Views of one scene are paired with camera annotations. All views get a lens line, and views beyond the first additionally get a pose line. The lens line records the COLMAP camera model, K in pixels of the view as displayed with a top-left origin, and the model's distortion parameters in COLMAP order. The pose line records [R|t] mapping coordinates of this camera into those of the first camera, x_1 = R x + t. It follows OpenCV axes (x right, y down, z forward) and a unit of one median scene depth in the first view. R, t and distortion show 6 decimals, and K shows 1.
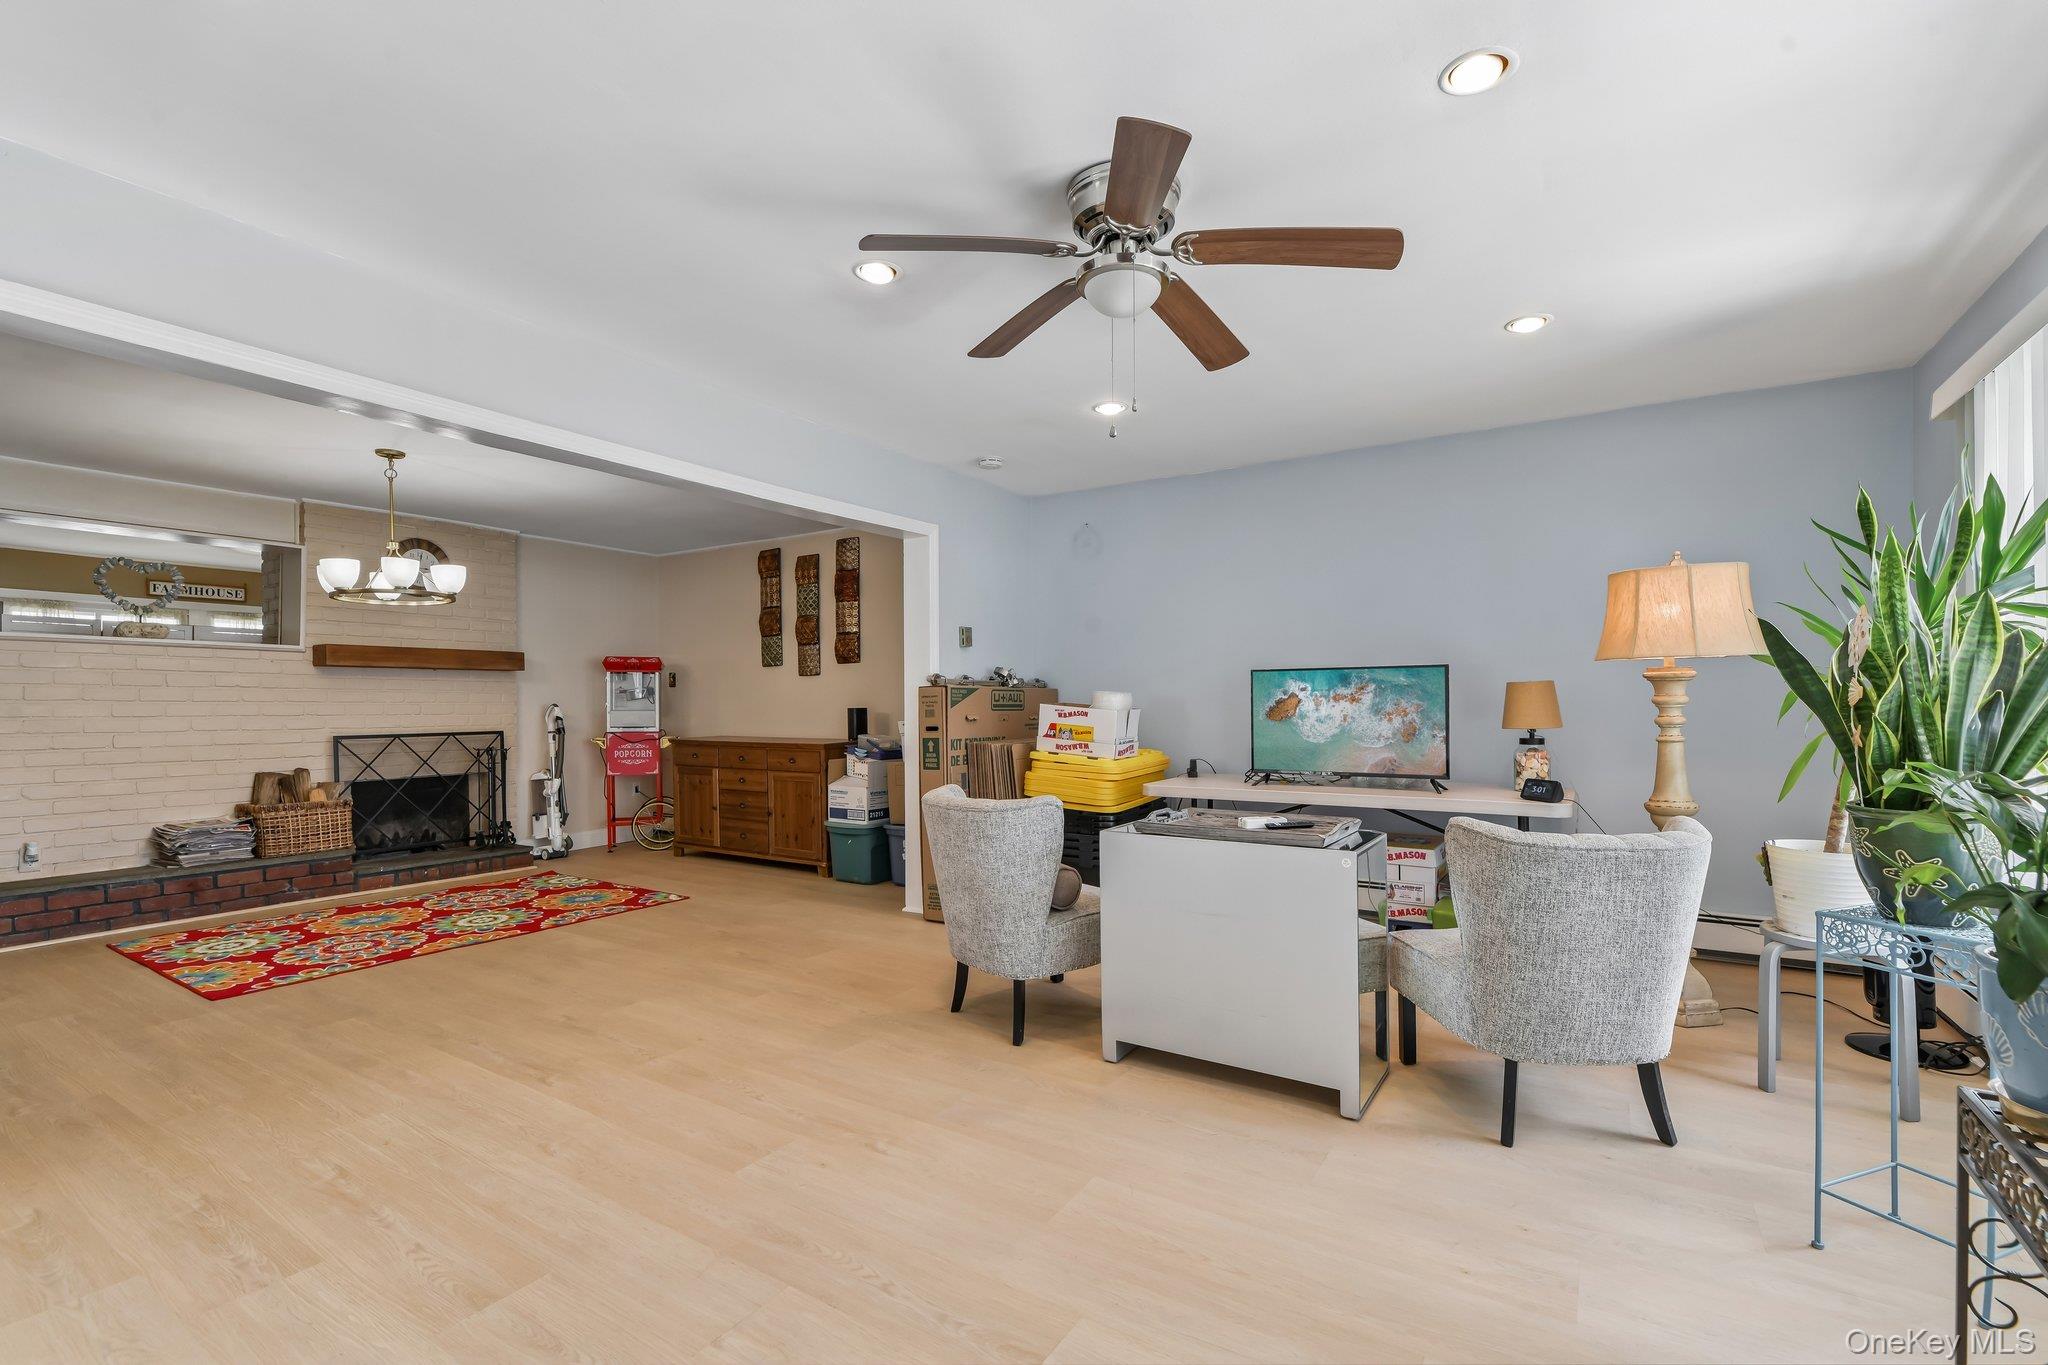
lens RADIAL K [[898.8, 0, 1023.0], [0, 898.8, 702.6], [0, 0, 1]] dist [0.001098, -0.003315]
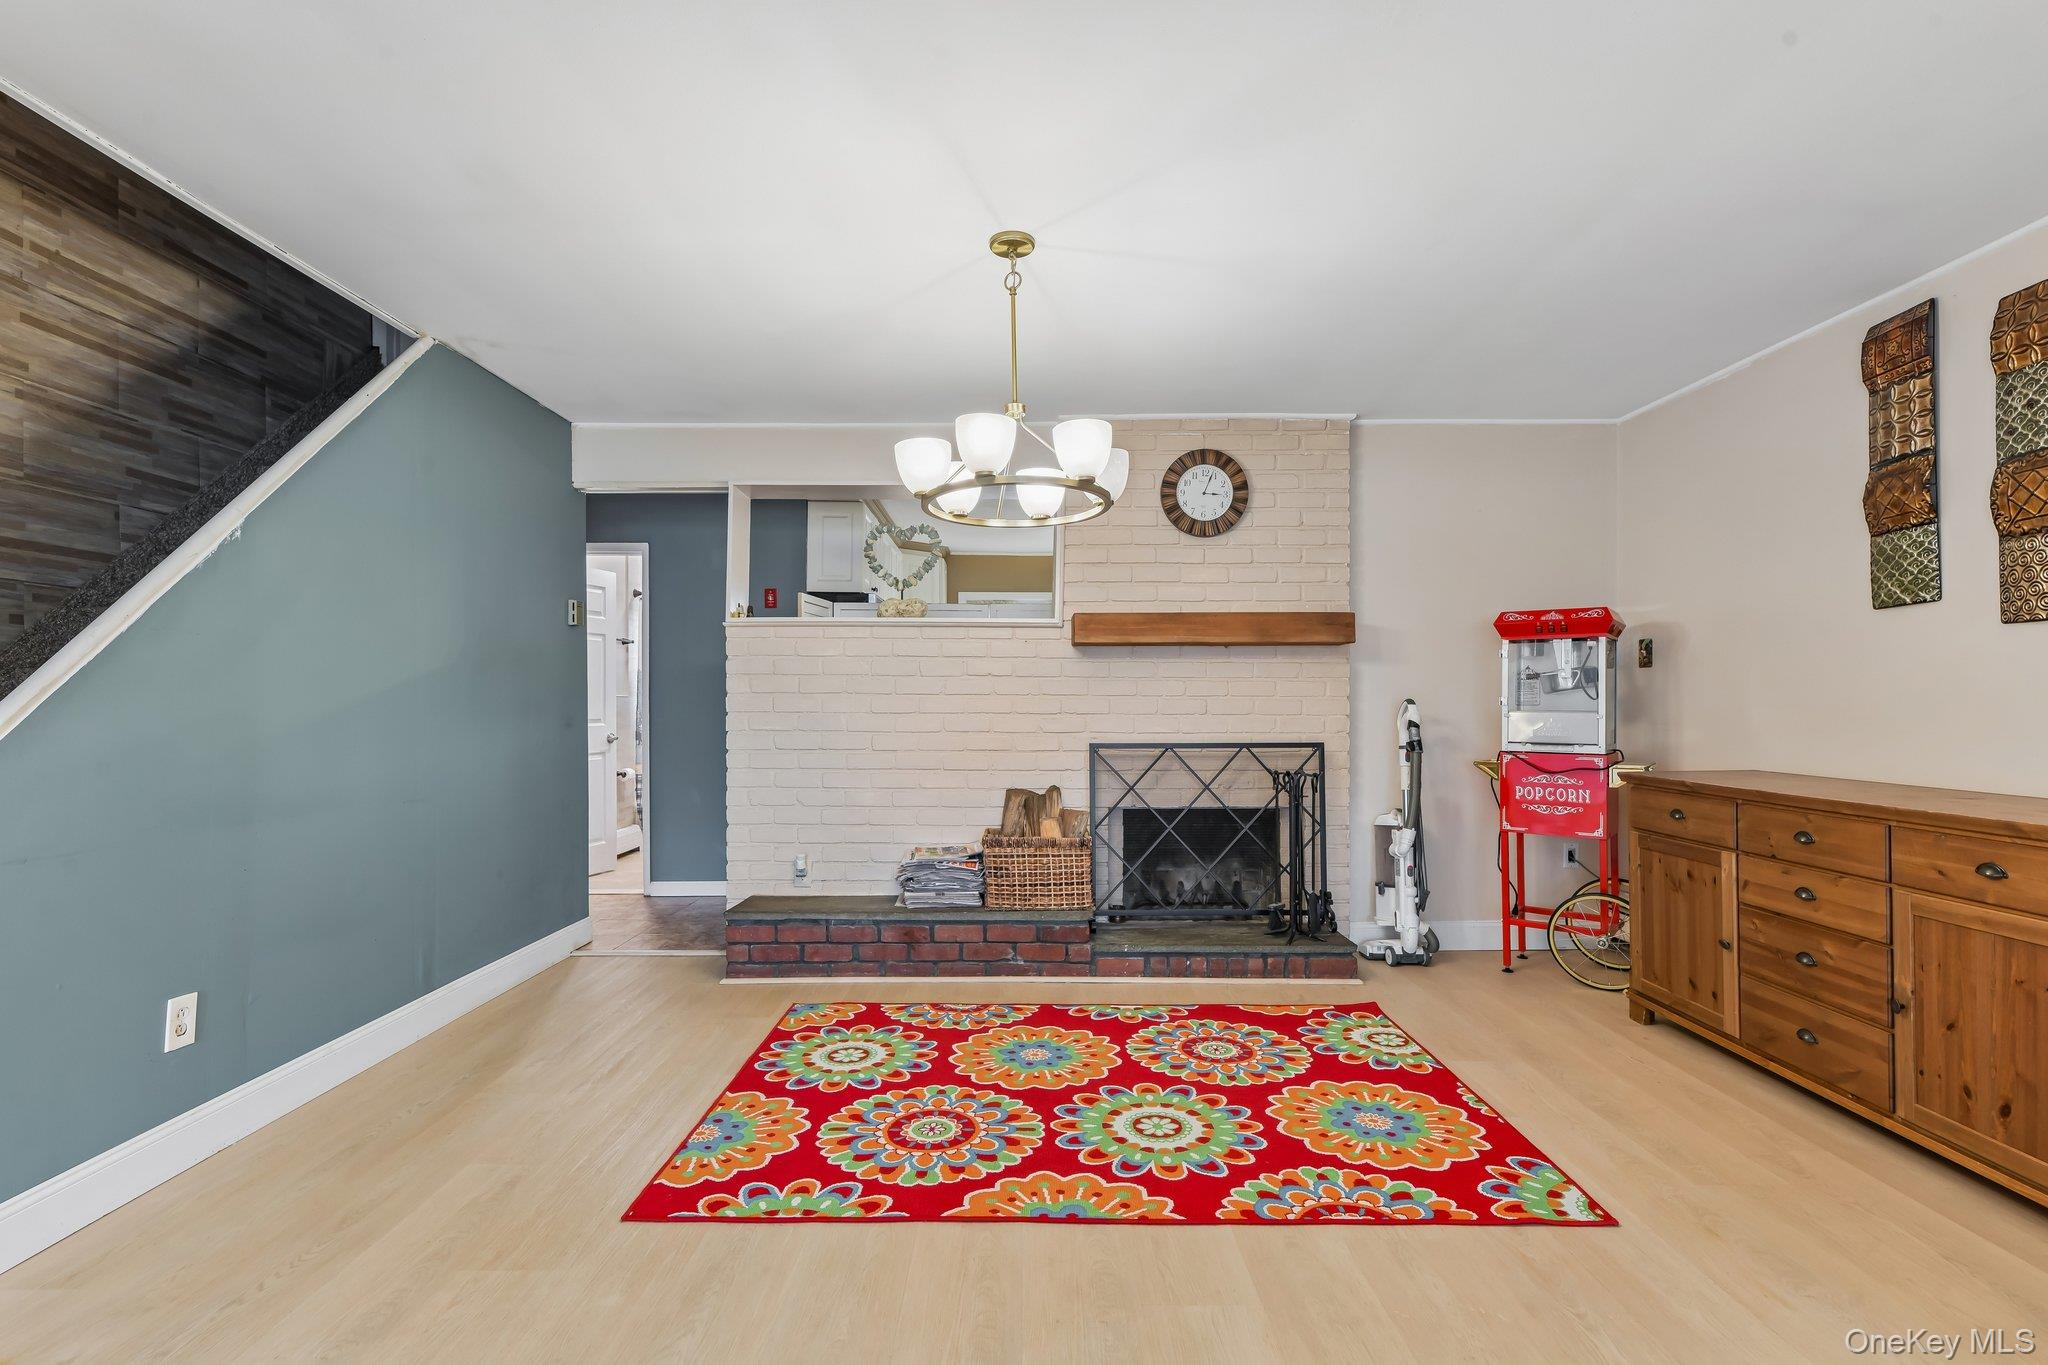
lens RADIAL K [[943.9, 0, 1022.2], [0, 943.9, 706.1], [0, 0, 1]] dist [0.003834, -0.000992]
pose [[0.533297, 0.007913, -0.845891, -0.152607], [-0.001473, 0.999963, 0.008425, 0.001499], [0.845927, -0.003247, 0.533289, 0.512616]]
